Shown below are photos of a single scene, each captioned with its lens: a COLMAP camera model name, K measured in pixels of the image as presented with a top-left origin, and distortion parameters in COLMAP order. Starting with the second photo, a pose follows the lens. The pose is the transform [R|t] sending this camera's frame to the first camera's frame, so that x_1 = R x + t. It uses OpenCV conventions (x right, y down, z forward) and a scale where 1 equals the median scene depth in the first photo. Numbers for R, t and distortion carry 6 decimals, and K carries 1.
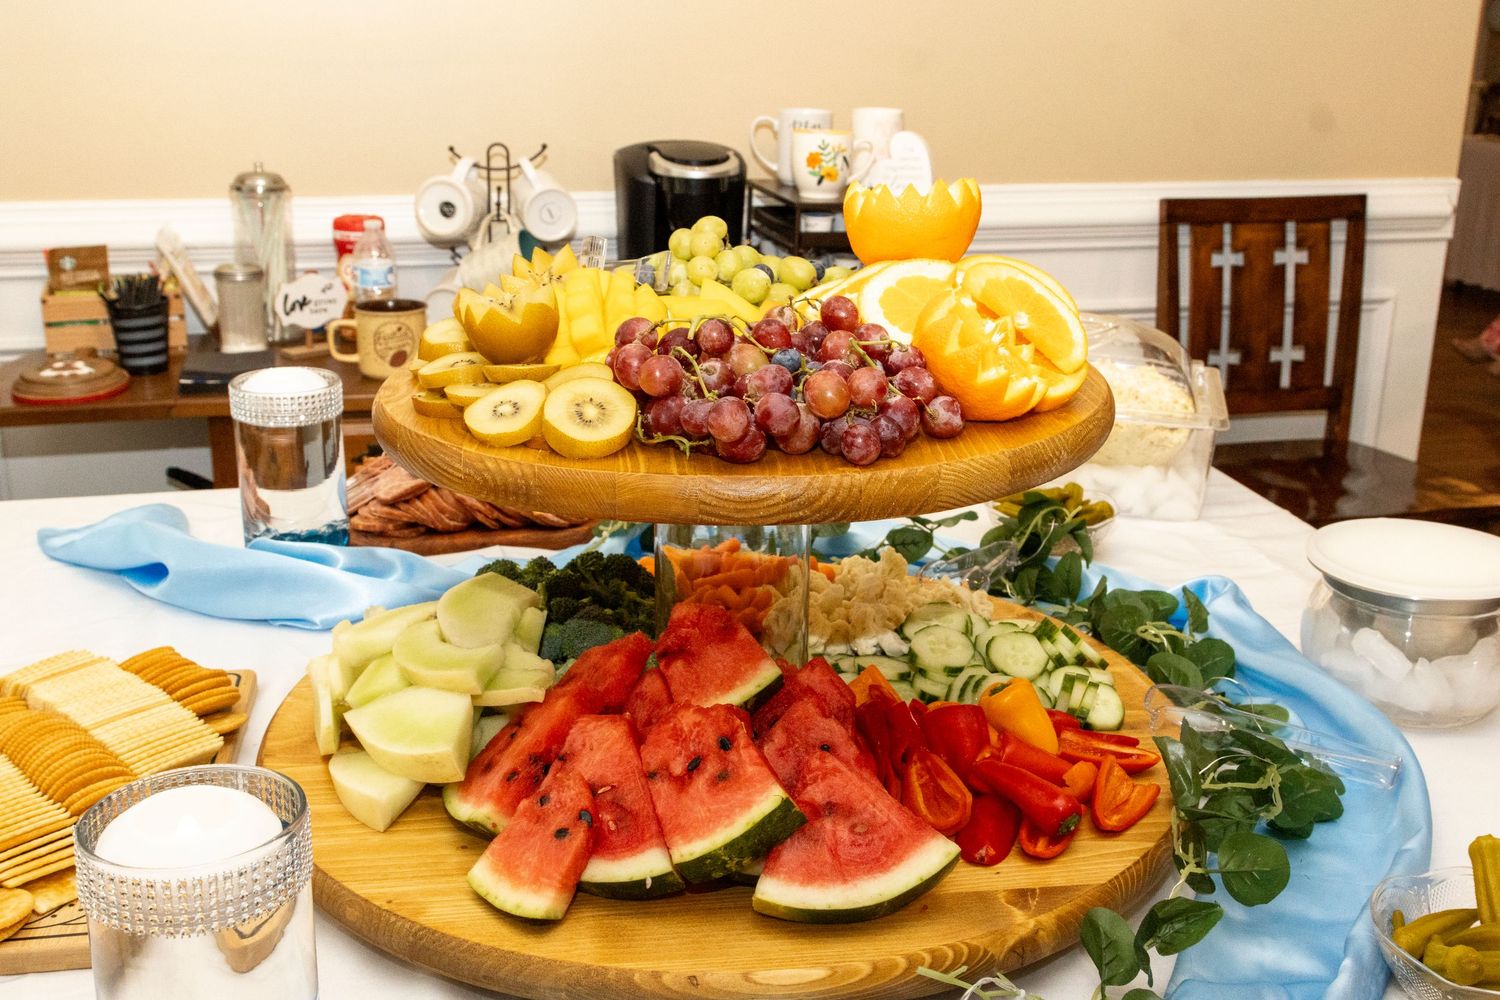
lens RADIAL K [[1714.0, 0, 744.9], [0, 1714.0, 498.1], [0, 0, 1]] dist [-0.001243, 0.000000]
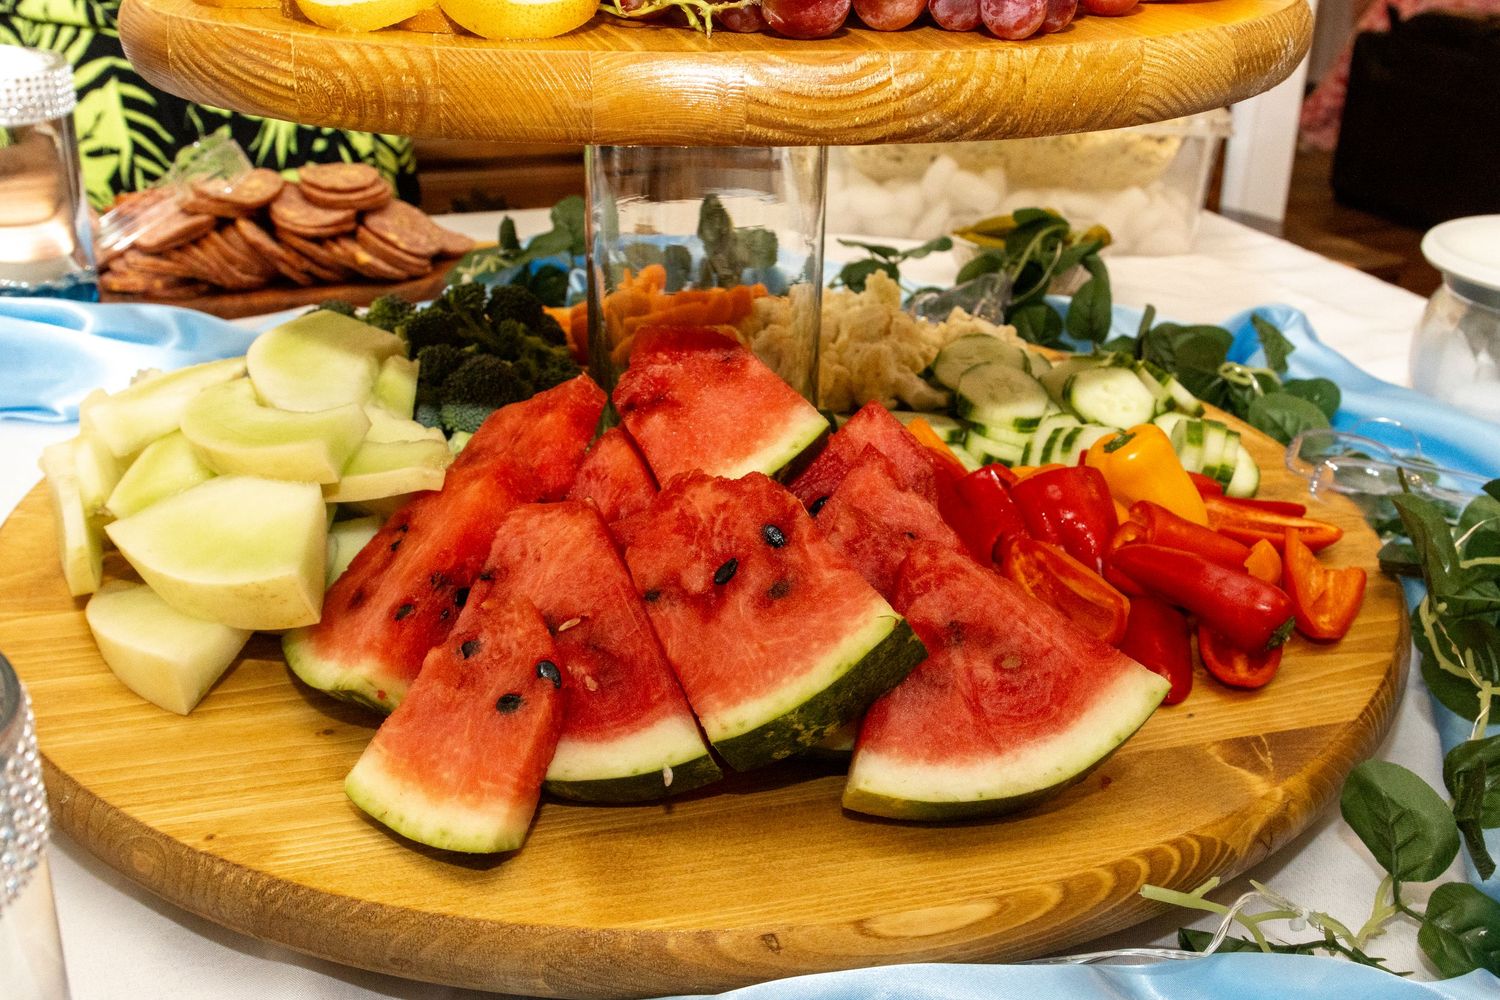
lens RADIAL K [[1586.6, 0, 747.7], [0, 1586.6, 500.9], [0, 0, 1]] dist [-0.014517, 0.000000]
pose [[0.987250, -0.048463, 0.151620, -0.102214], [0.033028, 0.994163, 0.102712, 0.072612], [-0.155713, -0.096395, 0.983088, 0.450750]]
